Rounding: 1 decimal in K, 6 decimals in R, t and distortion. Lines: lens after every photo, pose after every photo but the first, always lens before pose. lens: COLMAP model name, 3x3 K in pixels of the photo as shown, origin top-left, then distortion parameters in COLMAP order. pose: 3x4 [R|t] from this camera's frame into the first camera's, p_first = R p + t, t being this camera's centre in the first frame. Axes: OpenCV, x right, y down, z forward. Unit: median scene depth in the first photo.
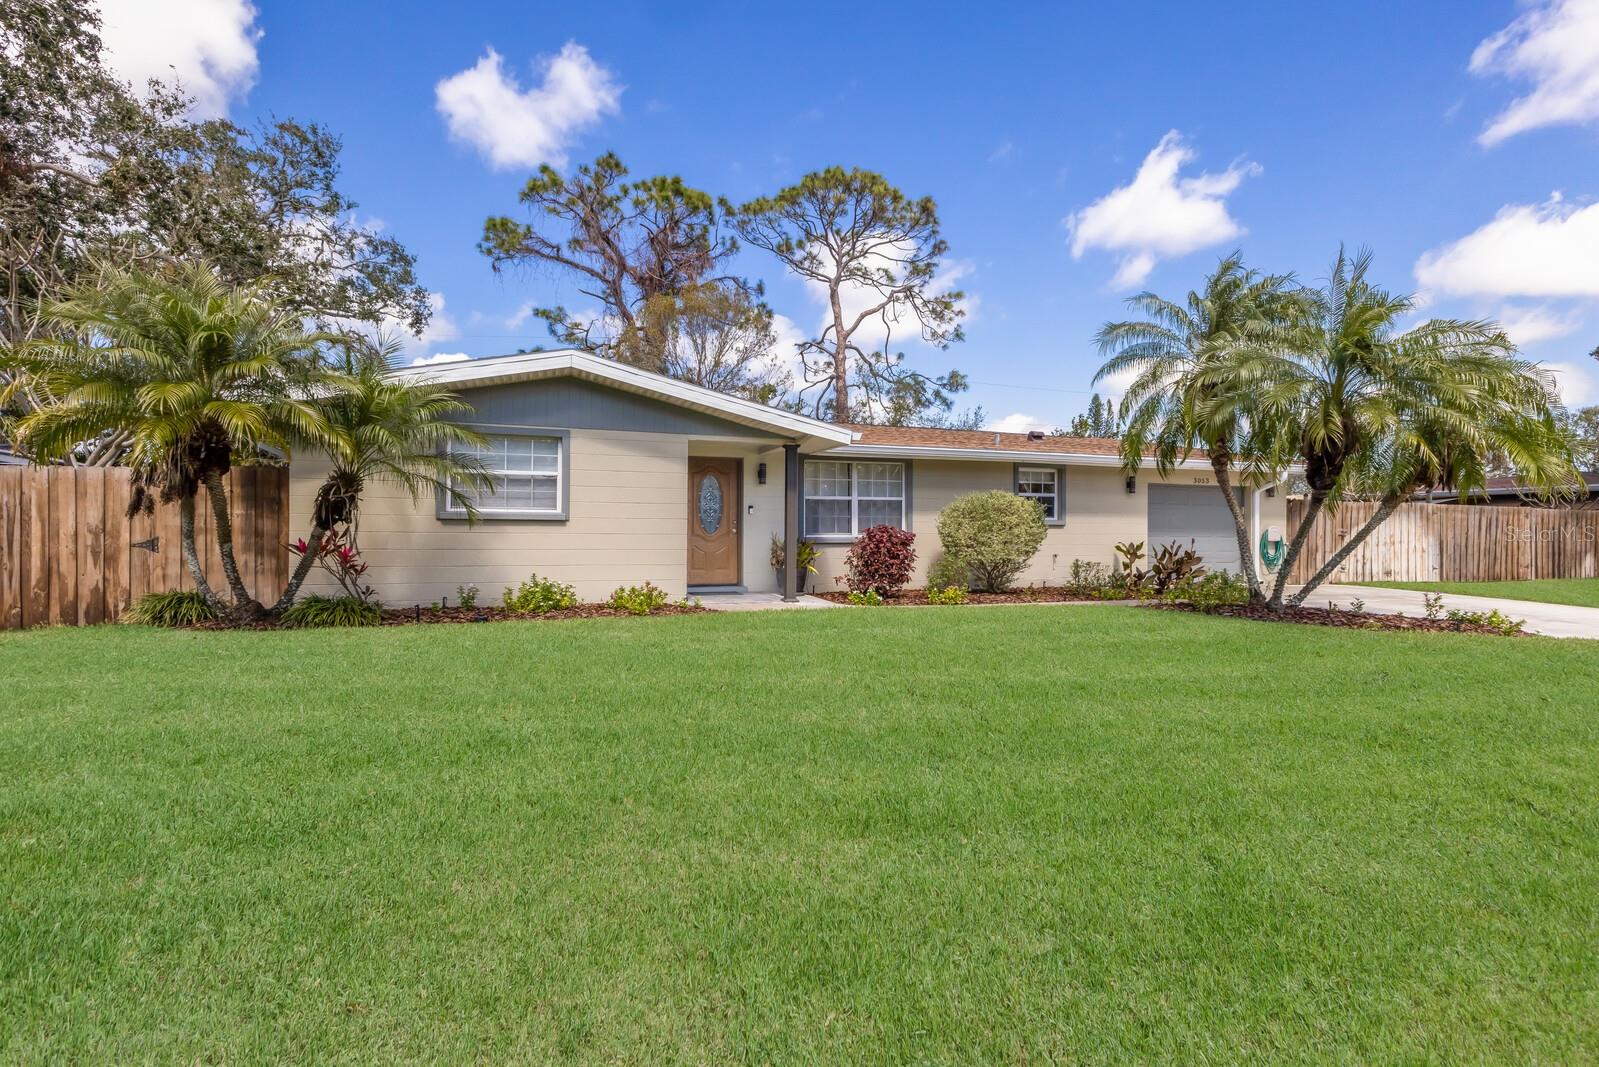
lens RADIAL K [[728.9, 0, 799.3], [0, 728.9, 573.1], [0, 0, 1]] dist [-0.000330, 0.000112]
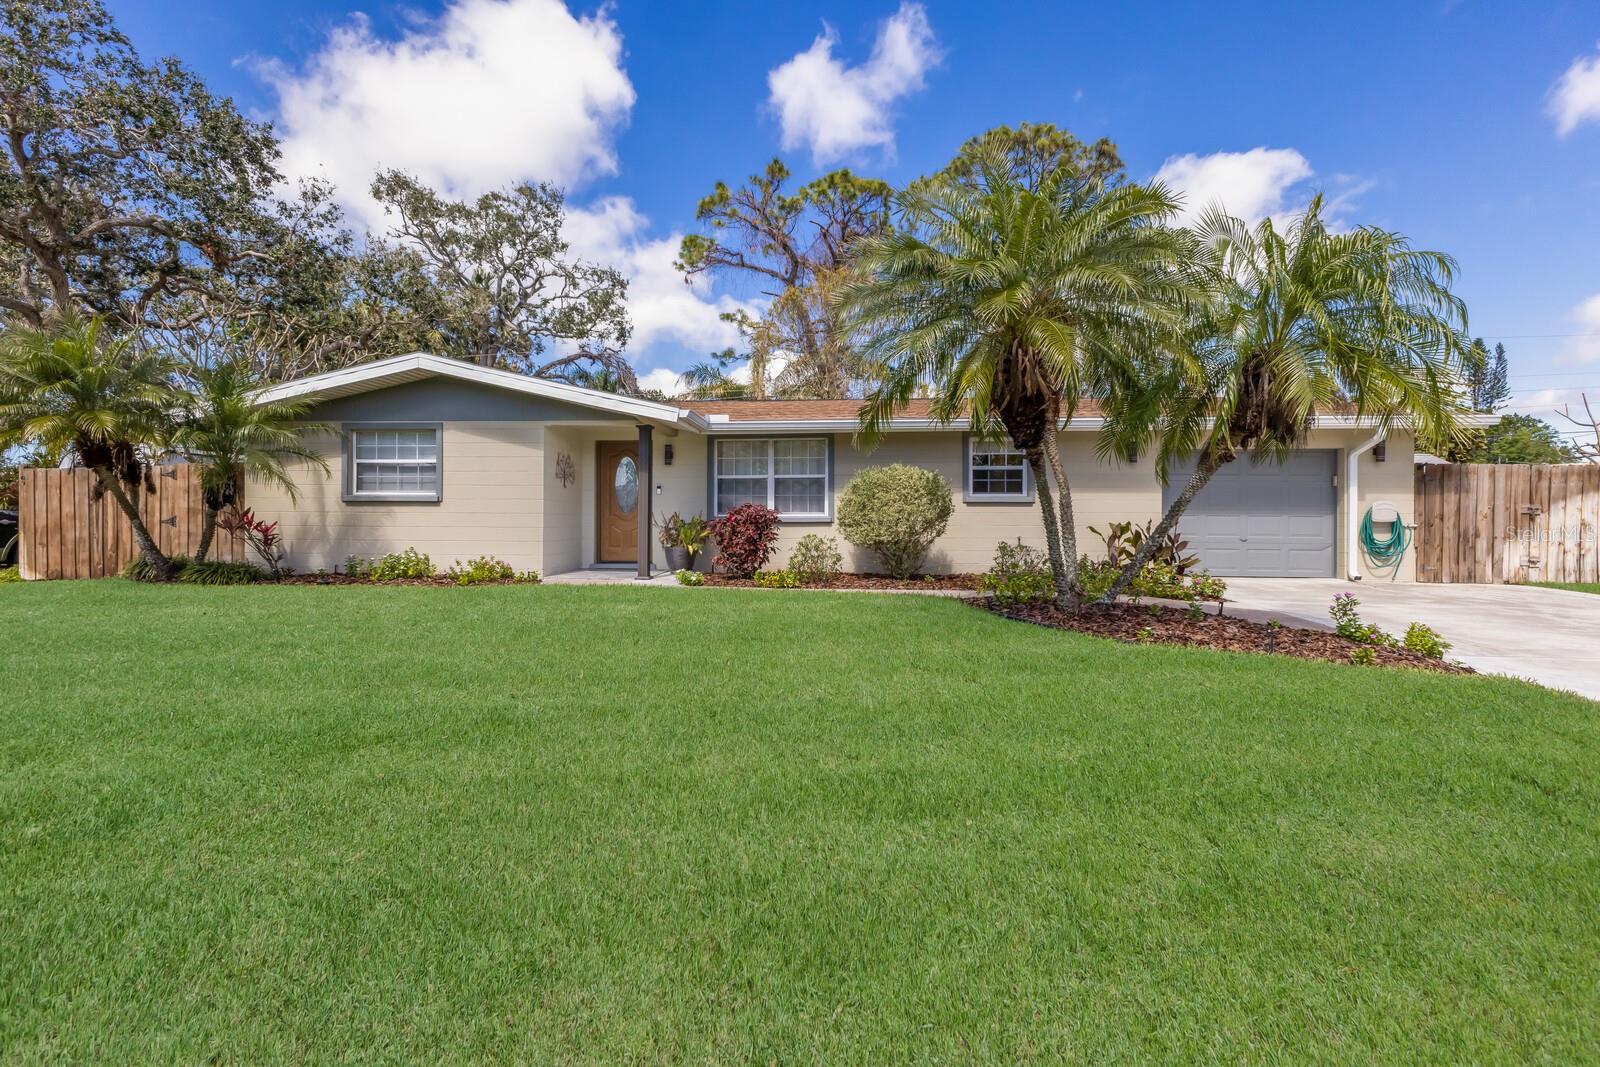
lens RADIAL K [[716.5, 0, 798.1], [0, 716.5, 554.4], [0, 0, 1]] dist [-0.001115, -0.001094]
pose [[0.921839, 0.018709, -0.387122, 0.483474], [-0.019775, 0.999804, 0.001229, -0.000731], [0.387069, 0.006523, 0.922028, 0.129918]]
